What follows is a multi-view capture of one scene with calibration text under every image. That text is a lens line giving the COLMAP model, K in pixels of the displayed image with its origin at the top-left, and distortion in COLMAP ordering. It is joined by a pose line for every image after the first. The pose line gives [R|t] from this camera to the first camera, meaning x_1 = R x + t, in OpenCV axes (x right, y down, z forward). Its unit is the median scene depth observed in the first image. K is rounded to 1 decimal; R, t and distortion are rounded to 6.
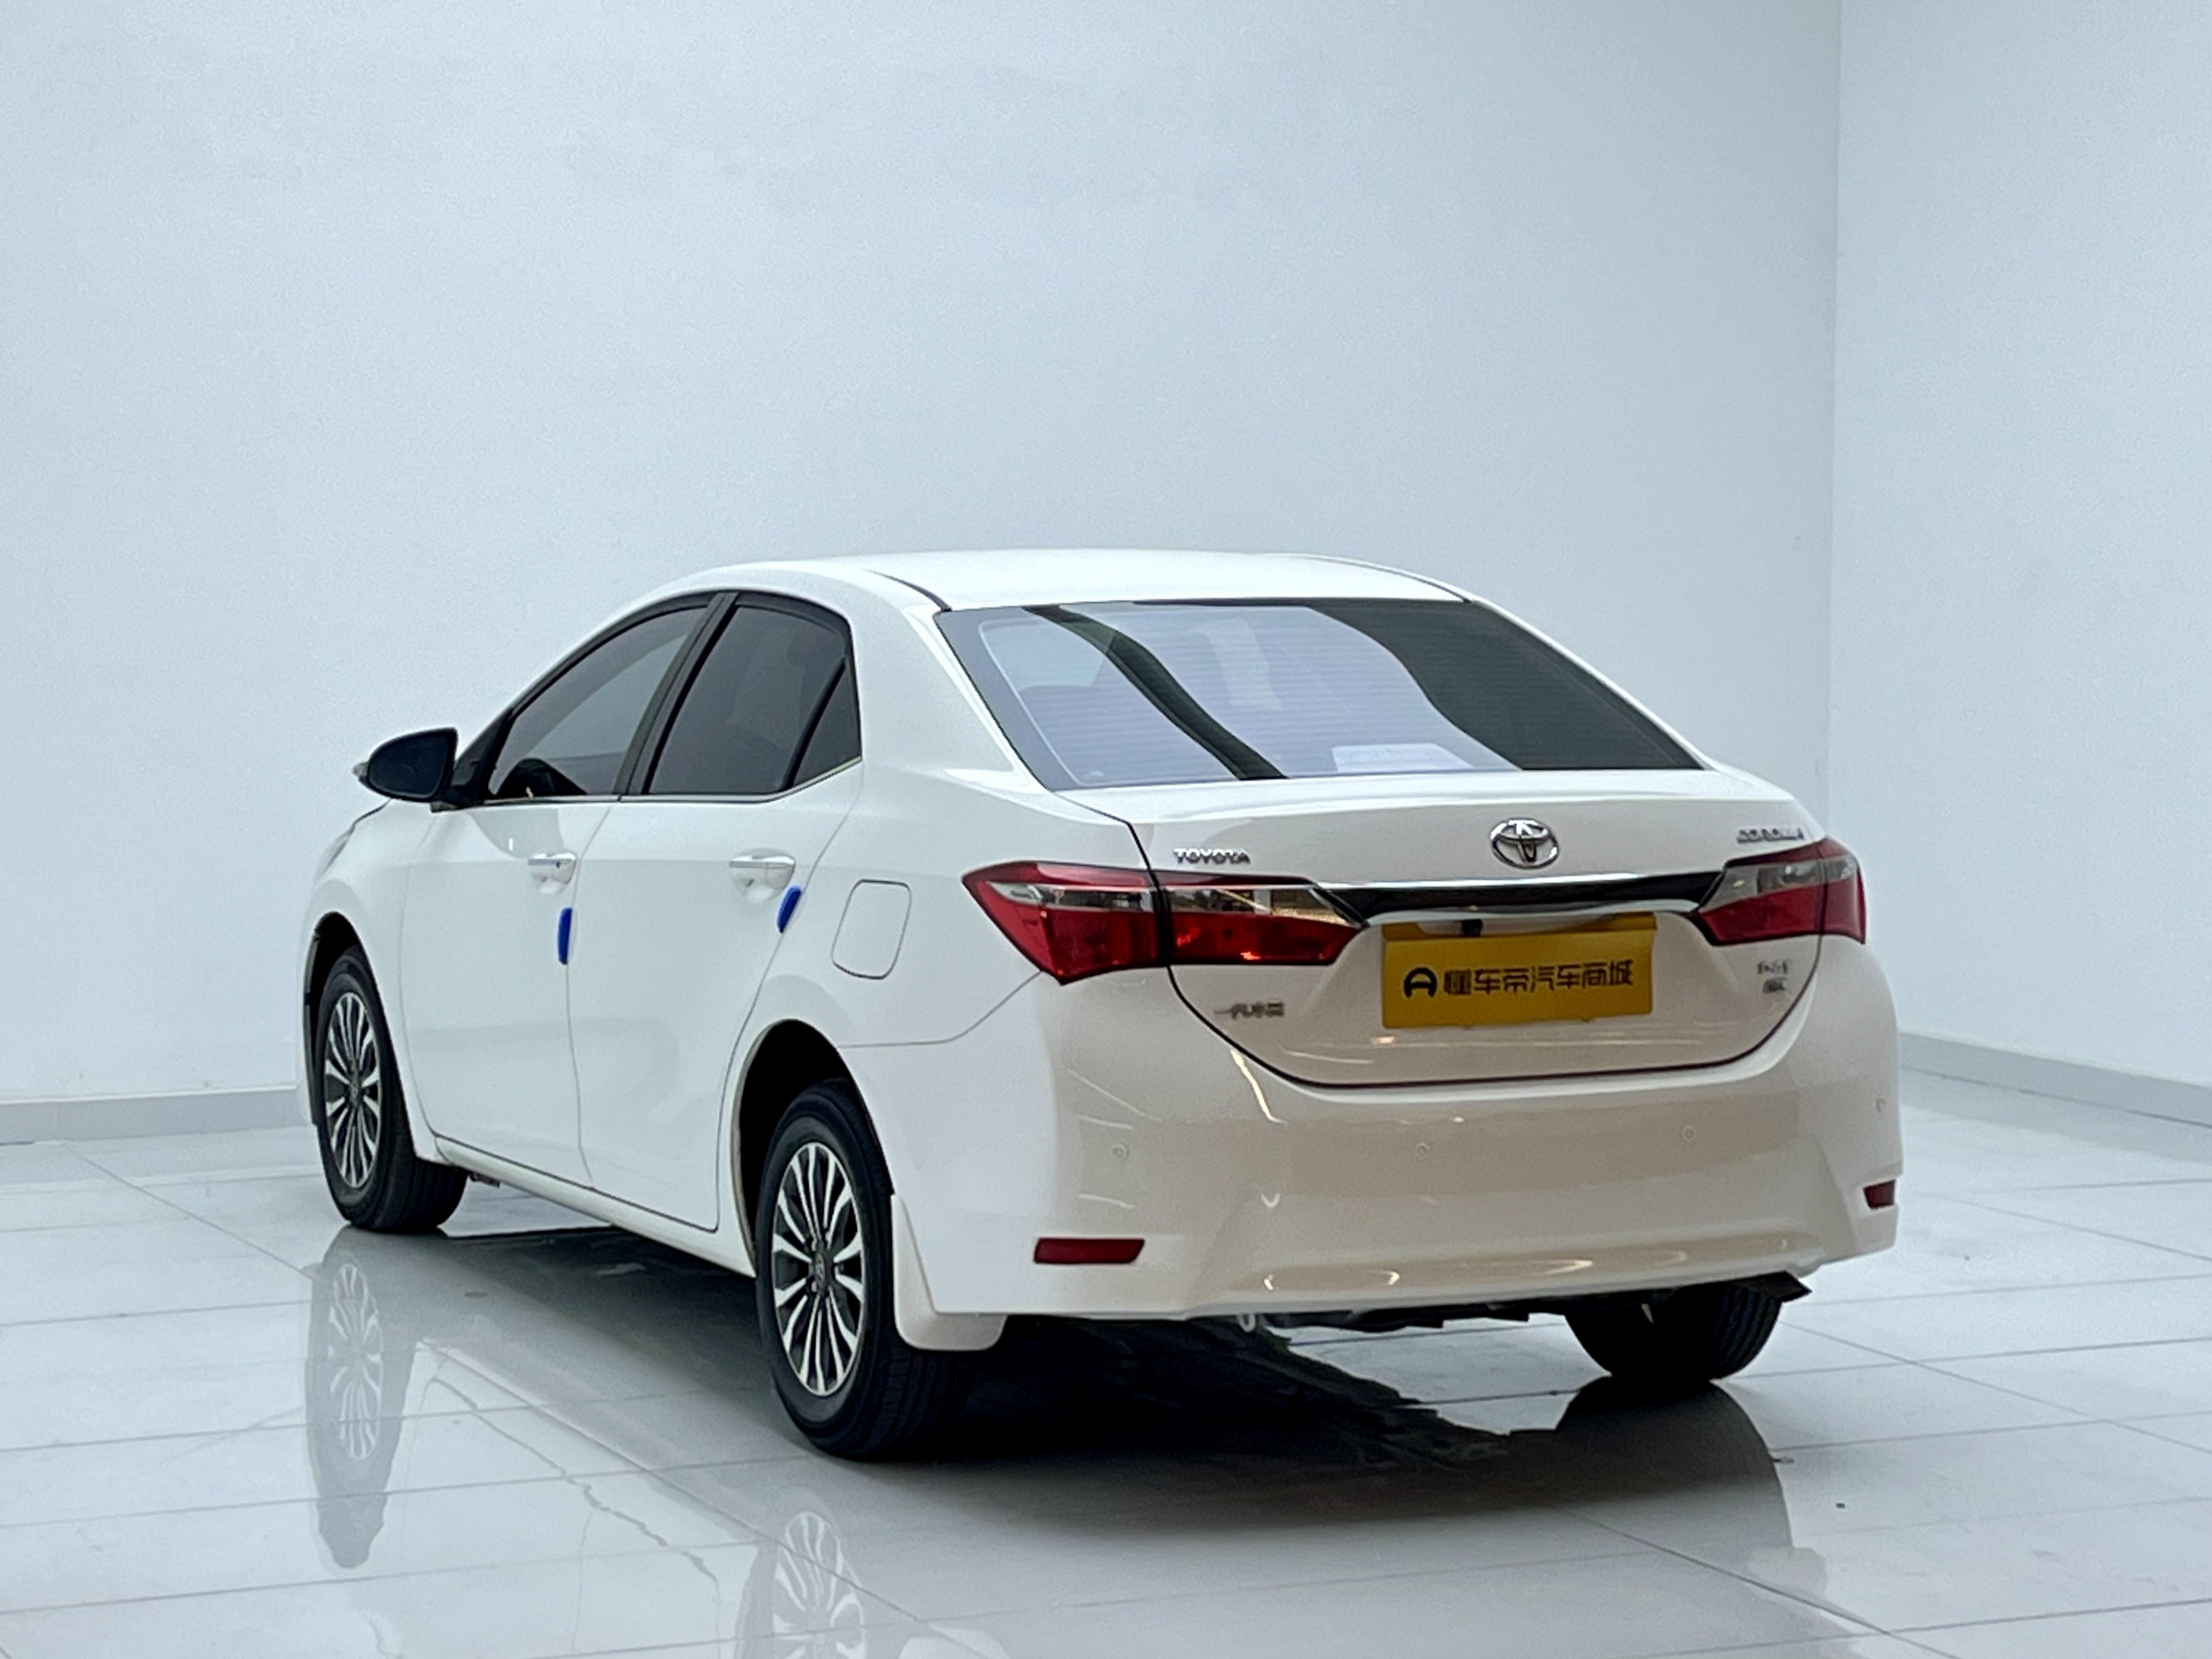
lens RADIAL K [[4844.1, 0, 1107.0], [0, 4844.1, 842.4], [0, 0, 1]] dist [0.496215, 0.000000]
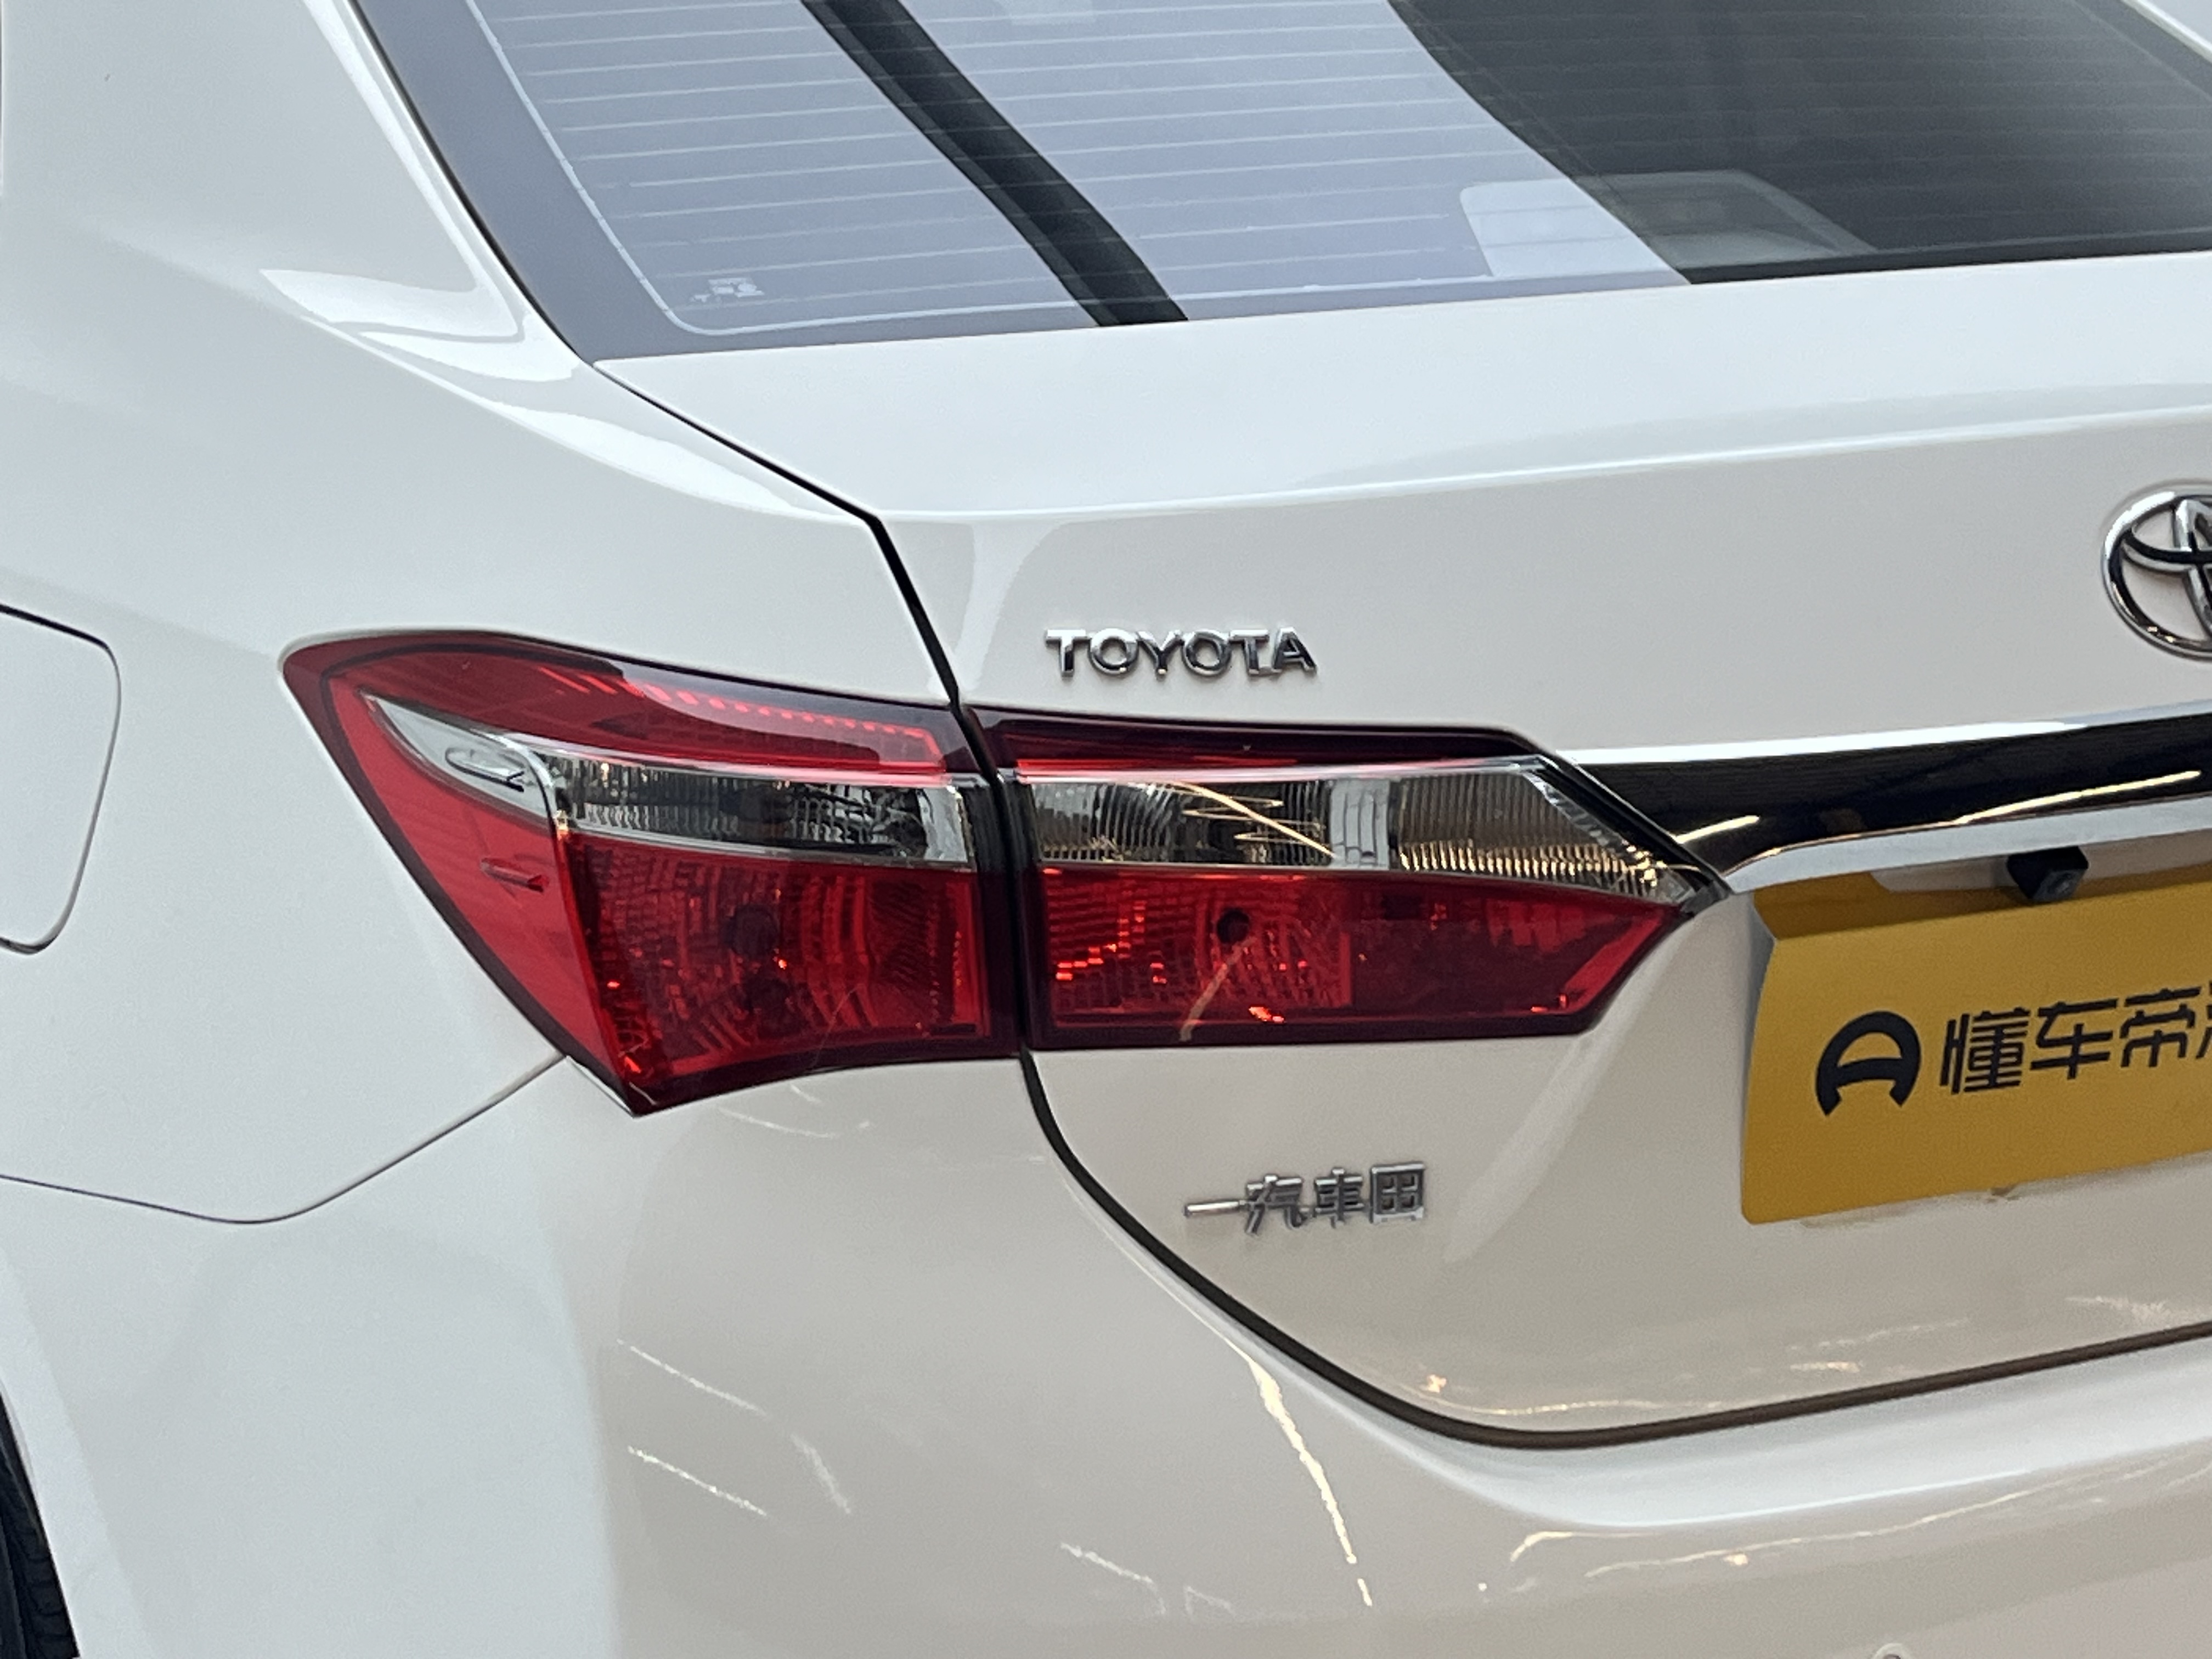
lens RADIAL K [[4701.9, 0, 1098.4], [0, 4701.9, 834.7], [0, 0, 1]] dist [0.121672, 0.000000]
pose [[0.994529, -0.004716, 0.104356, -0.010944], [-0.012962, 0.985690, 0.168072, -0.031682], [-0.103655, -0.168505, 0.980235, 0.734669]]
